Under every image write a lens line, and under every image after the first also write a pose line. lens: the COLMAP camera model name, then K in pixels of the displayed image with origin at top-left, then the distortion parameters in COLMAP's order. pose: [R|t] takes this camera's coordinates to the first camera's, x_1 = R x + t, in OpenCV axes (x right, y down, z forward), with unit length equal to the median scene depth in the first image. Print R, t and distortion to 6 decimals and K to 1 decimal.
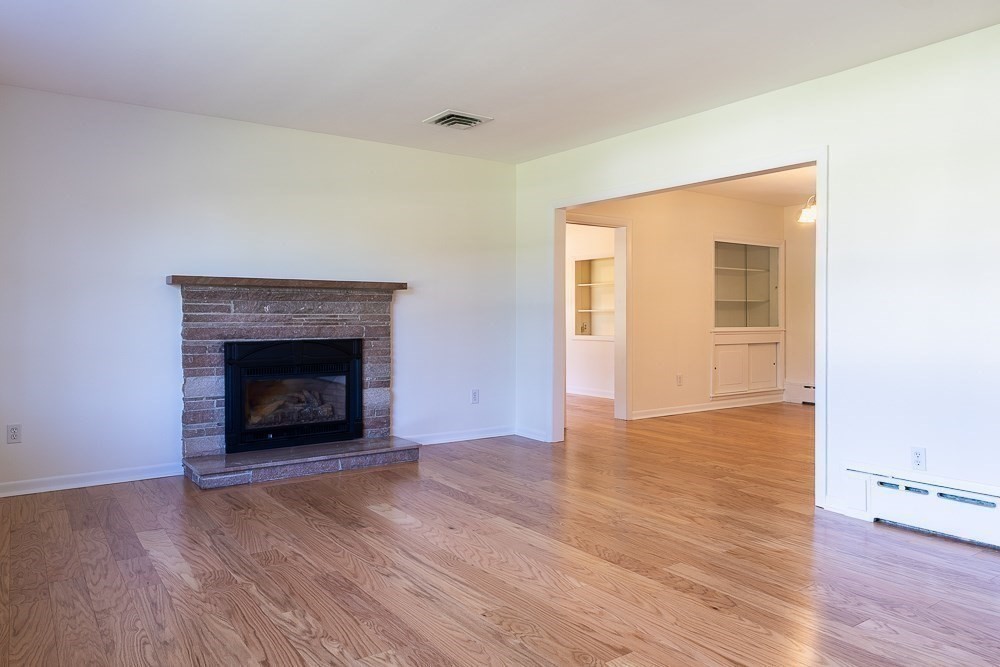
lens RADIAL K [[689.2, 0, 497.4], [0, 689.2, 313.7], [0, 0, 1]] dist [0.007042, 0.001198]
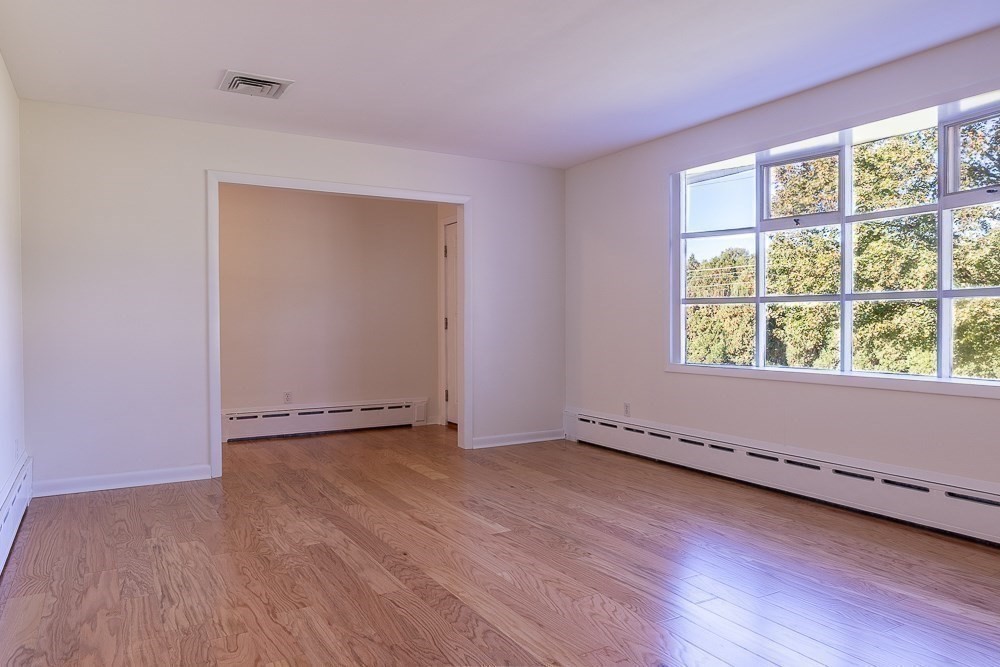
lens RADIAL K [[689.2, 0, 493.4], [0, 689.2, 335.4], [0, 0, 1]] dist [0.007042, 0.001198]
pose [[-0.995577, 0.000822, 0.093950, 0.025085], [0.002175, 0.999895, 0.014303, 0.007363], [-0.093928, 0.014444, -0.995474, 1.514505]]
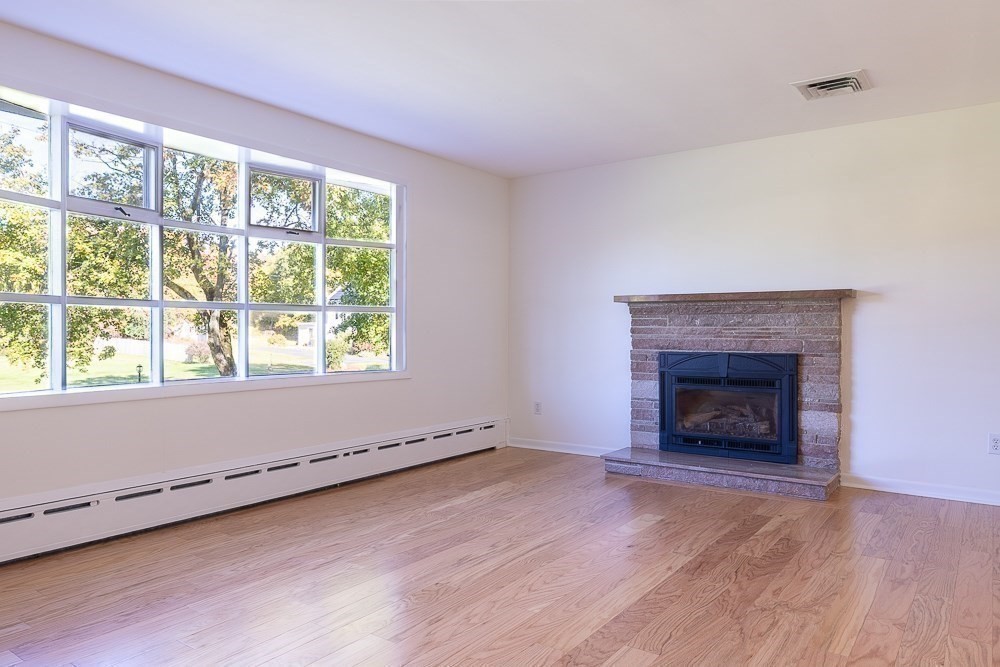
lens RADIAL K [[689.2, 0, 498.0], [0, 689.2, 328.0], [0, 0, 1]] dist [0.007042, 0.001198]
pose [[0.329197, -0.002147, -0.944259, 0.741672], [0.003219, 0.999994, -0.001152, 0.002944], [0.944256, -0.002661, 0.329202, 0.471582]]
